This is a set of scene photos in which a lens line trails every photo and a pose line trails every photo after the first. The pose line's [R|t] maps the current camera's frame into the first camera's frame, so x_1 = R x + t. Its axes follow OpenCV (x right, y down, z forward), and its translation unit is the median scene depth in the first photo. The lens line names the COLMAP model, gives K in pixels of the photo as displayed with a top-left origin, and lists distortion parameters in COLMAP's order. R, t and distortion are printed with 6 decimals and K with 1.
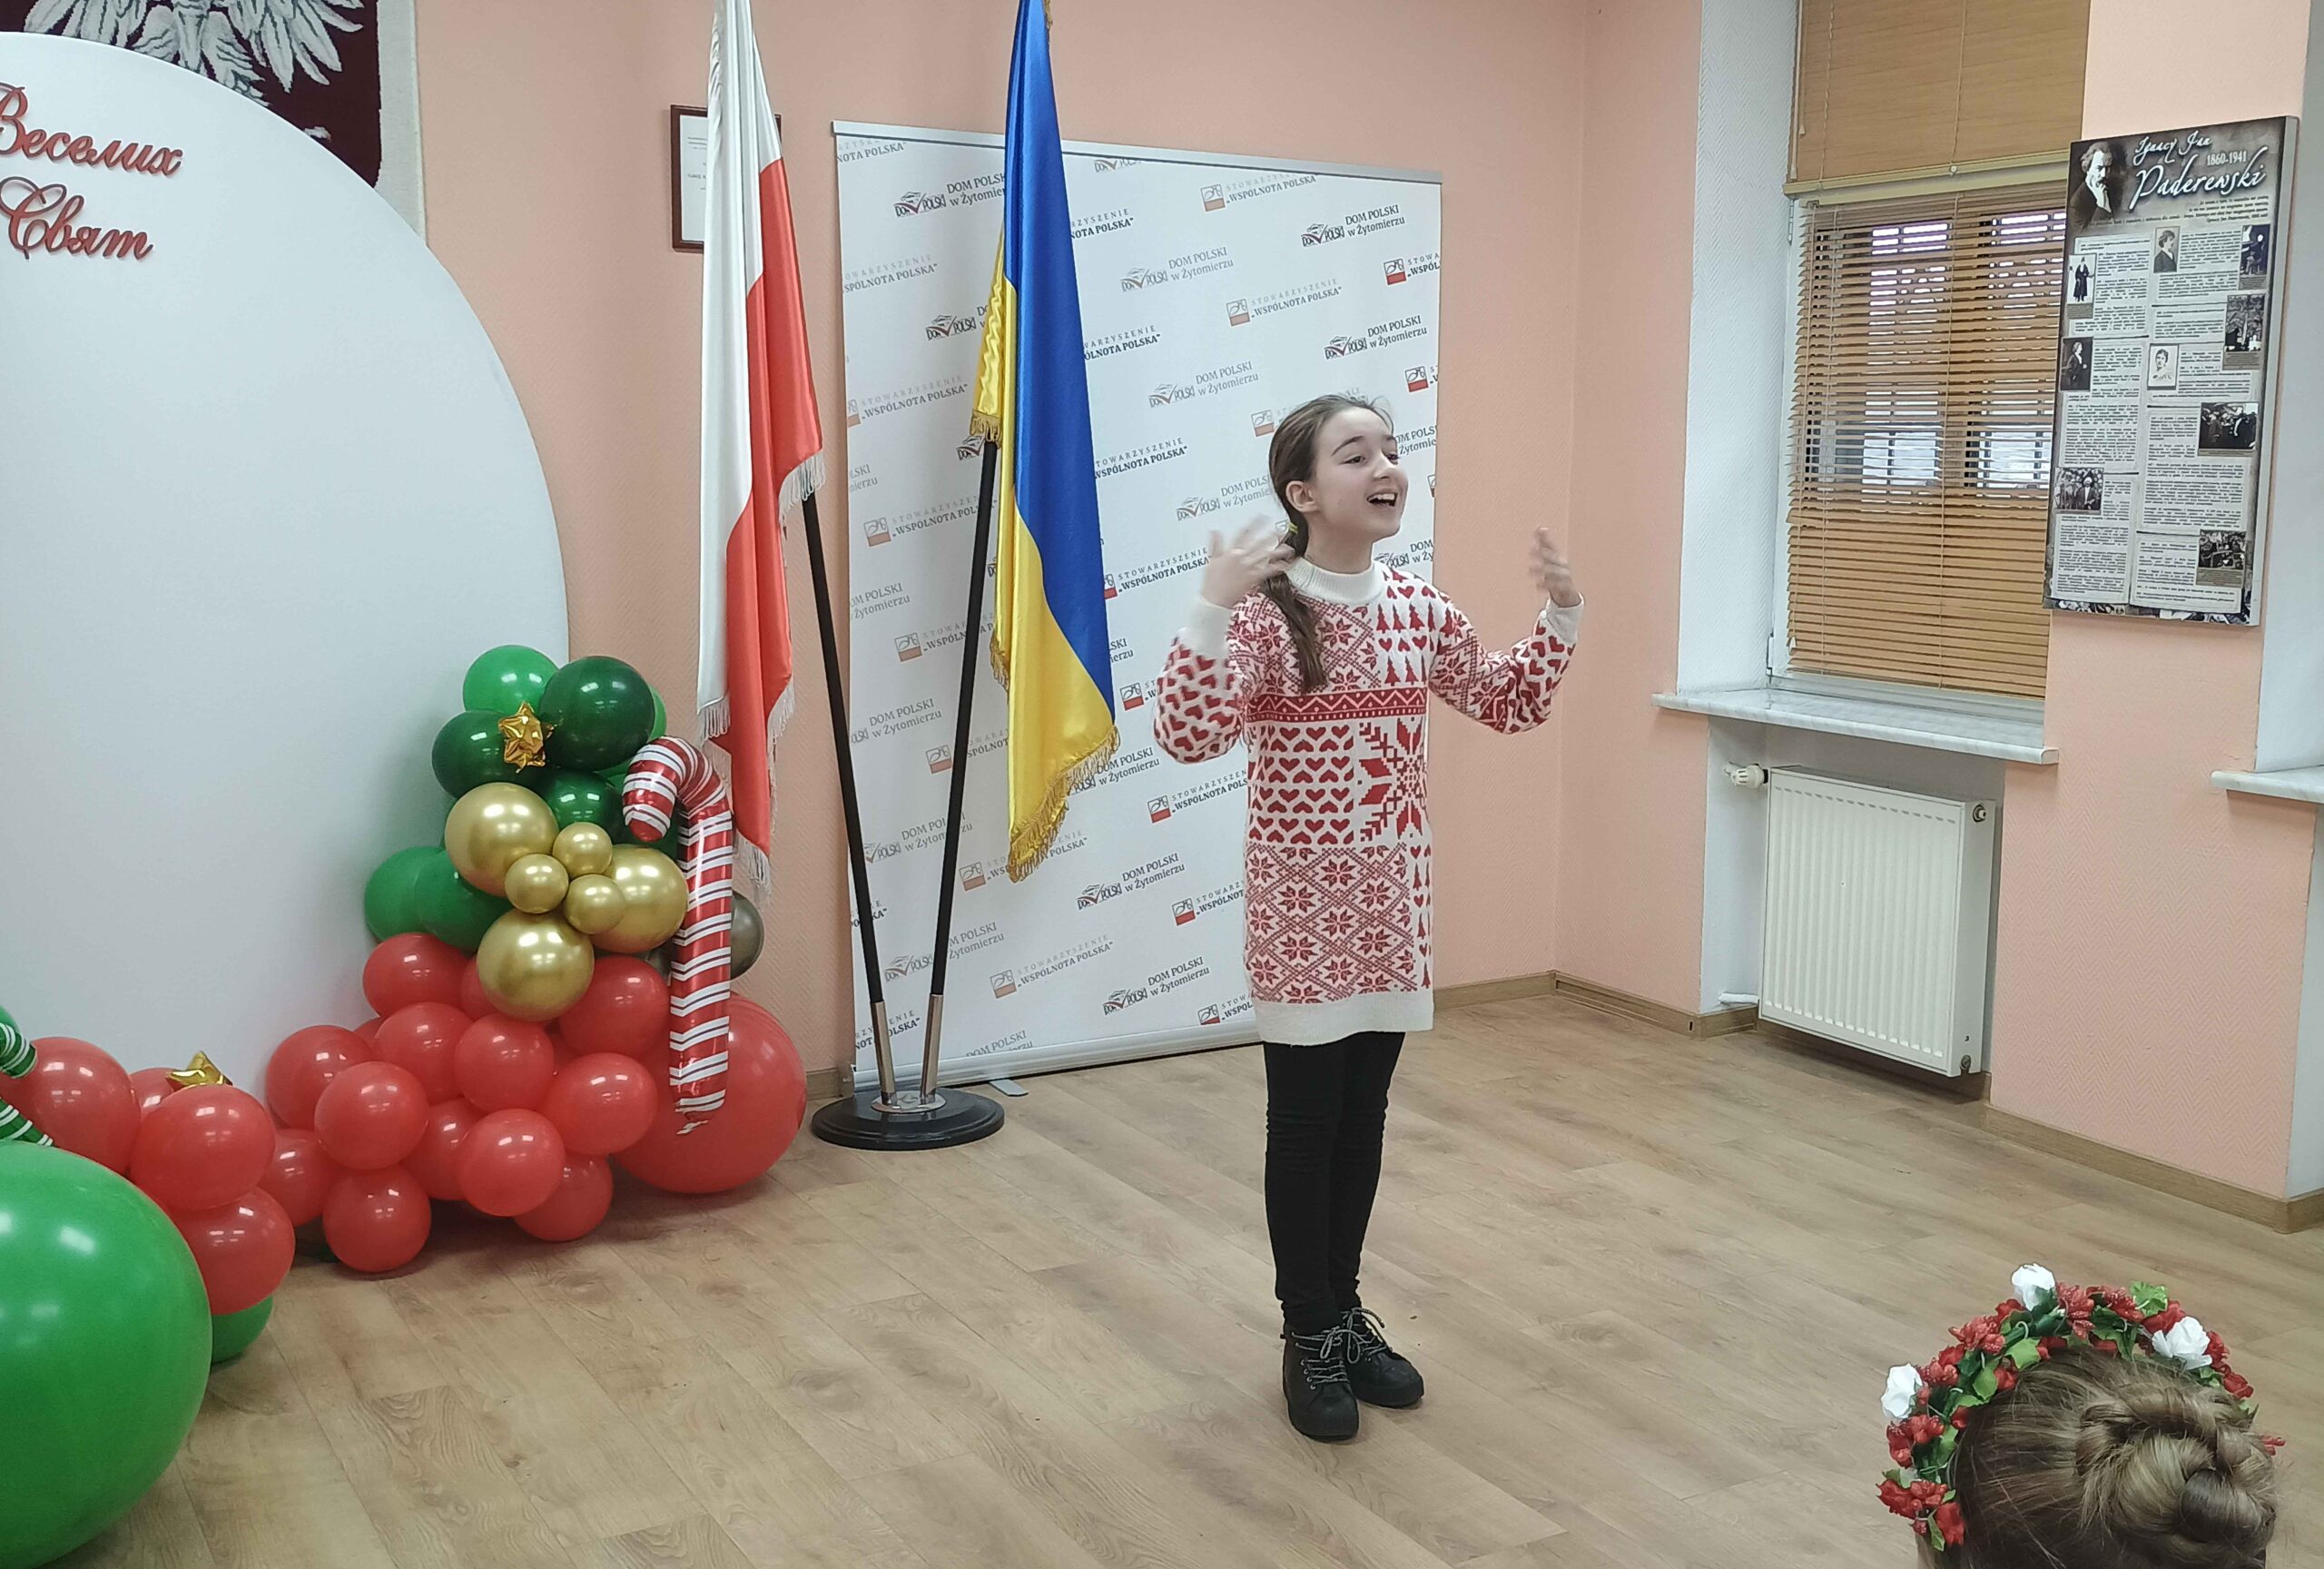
lens RADIAL K [[2415.2, 0, 1293.7], [0, 2415.2, 798.7], [0, 0, 1]] dist [0.031976, 0.000000]
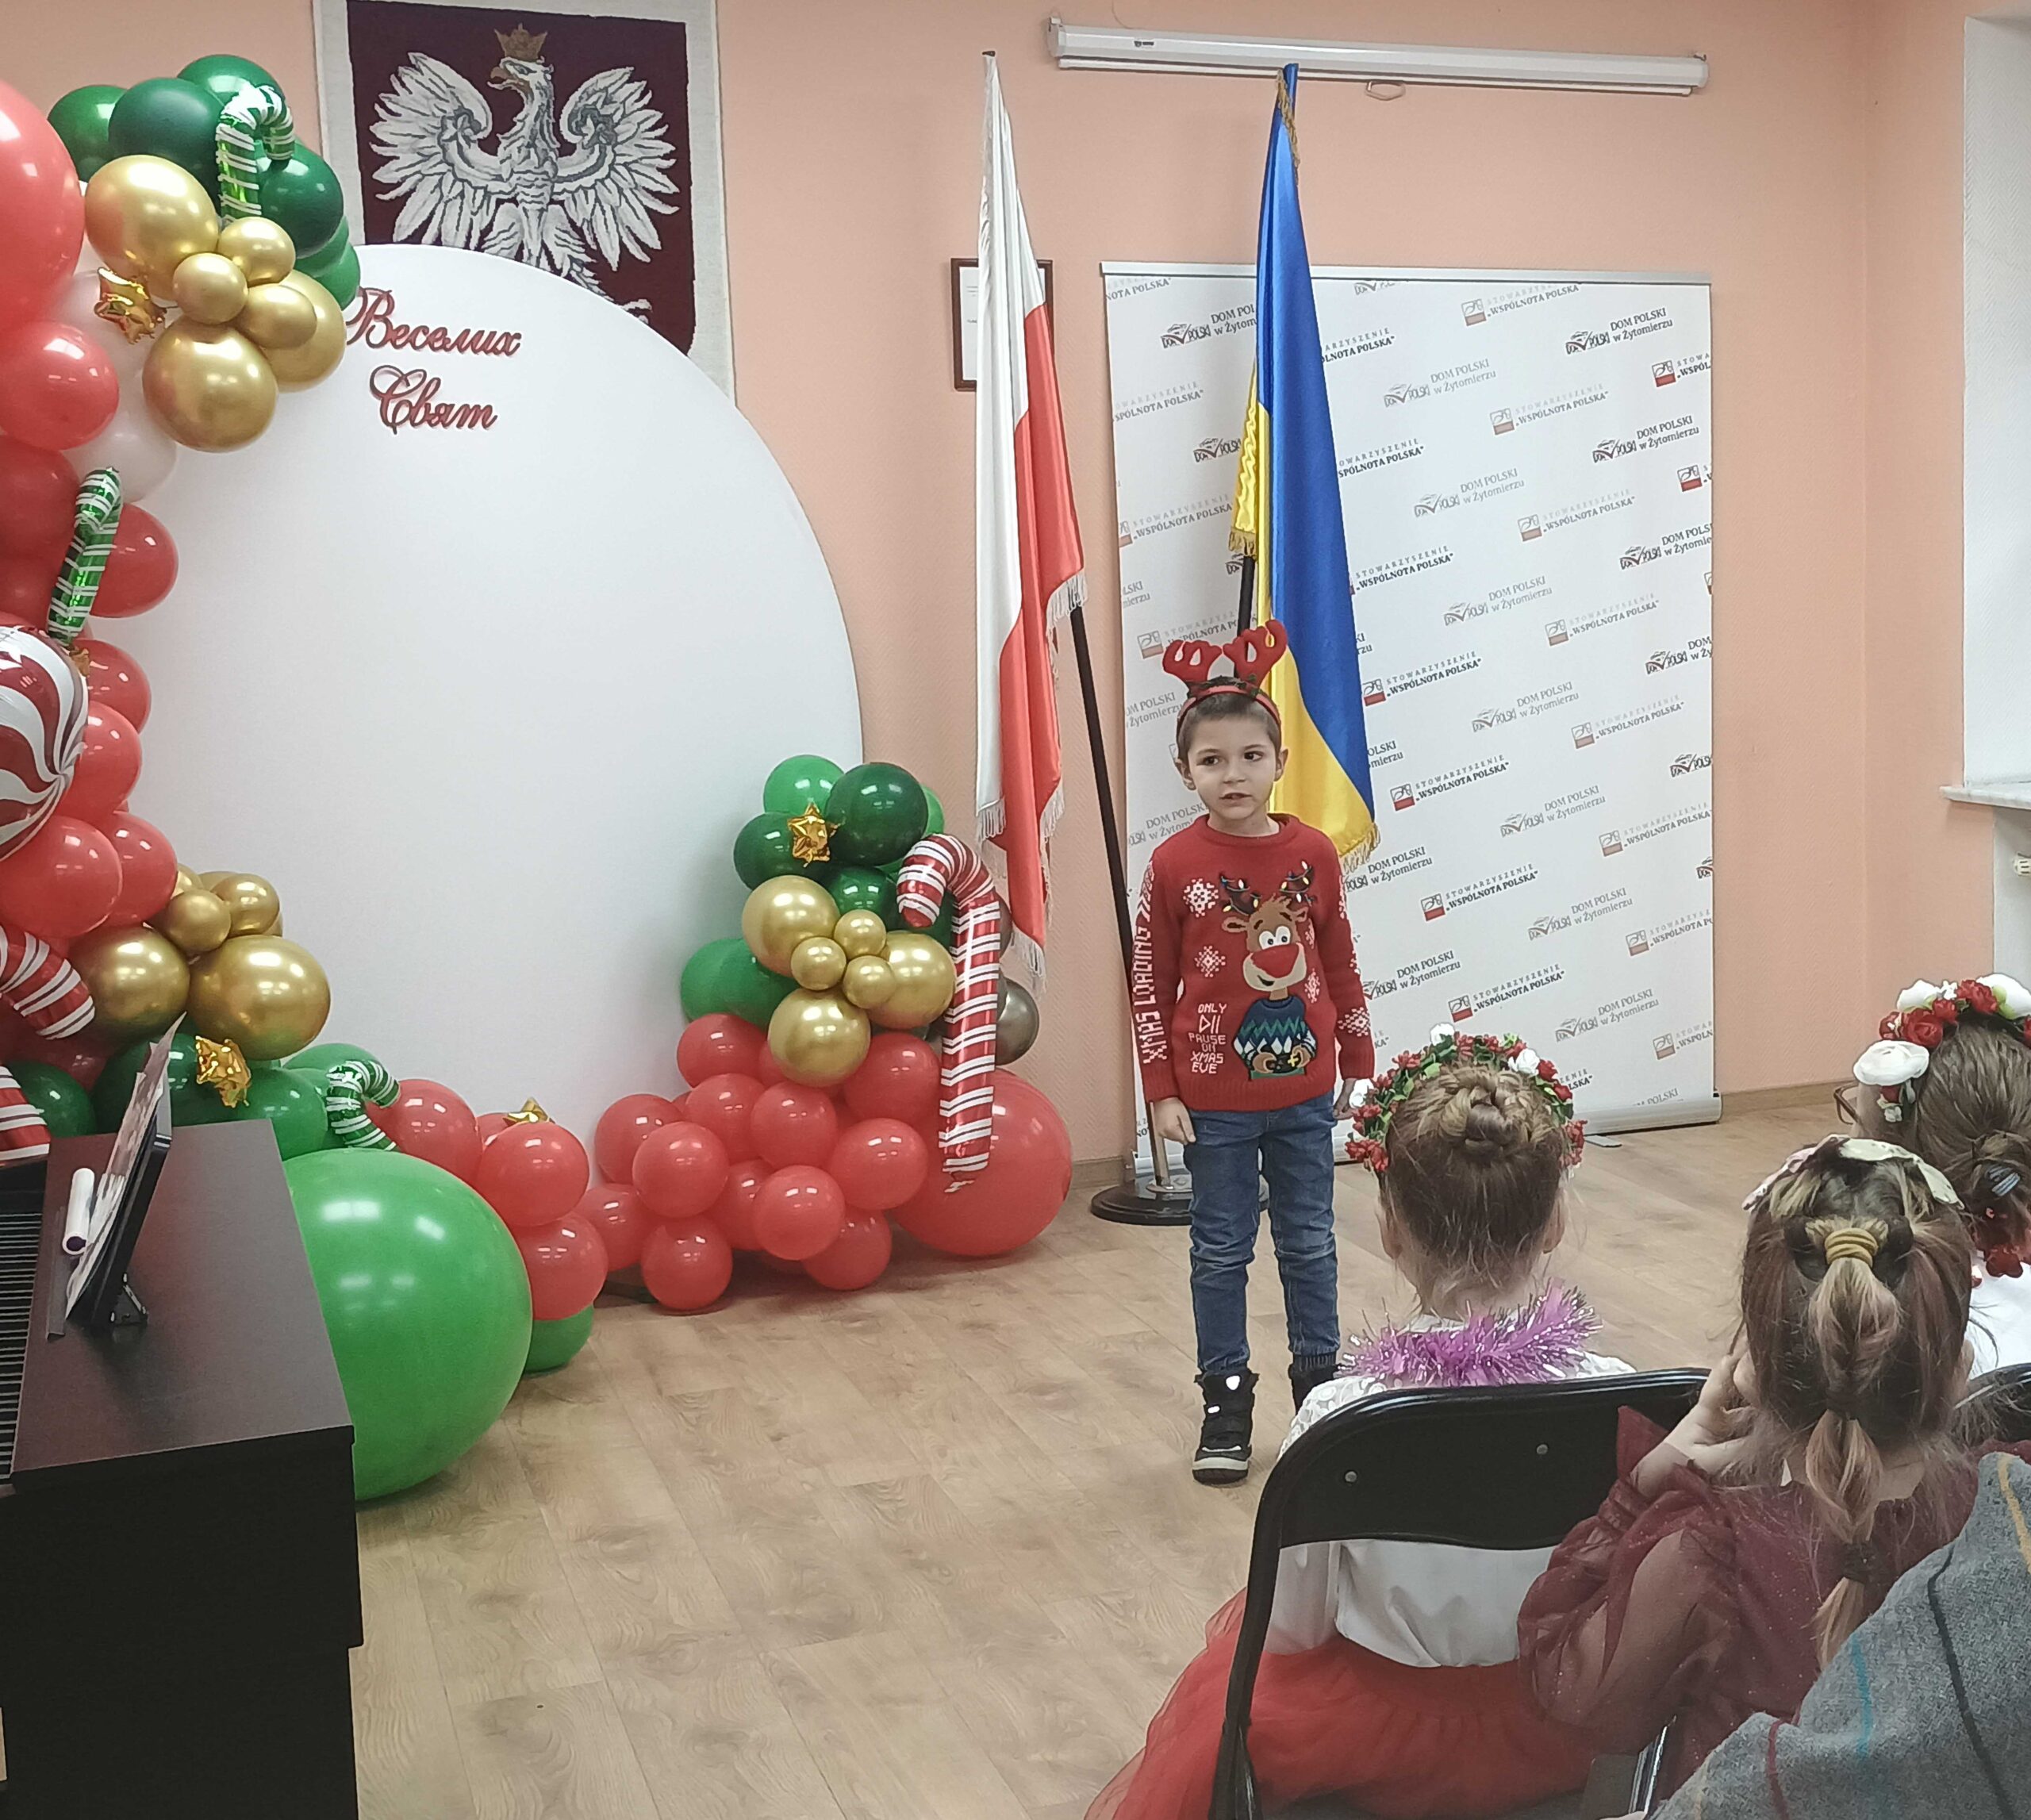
lens RADIAL K [[2929.1, 0, 1407.9], [0, 2929.1, 879.1], [0, 0, 1]] dist [0.039329, 0.000000]
pose [[0.987273, -0.016197, -0.158207, 0.156746], [0.011126, 0.999397, -0.032887, 0.039757], [0.158644, 0.030708, 0.986858, -0.271601]]
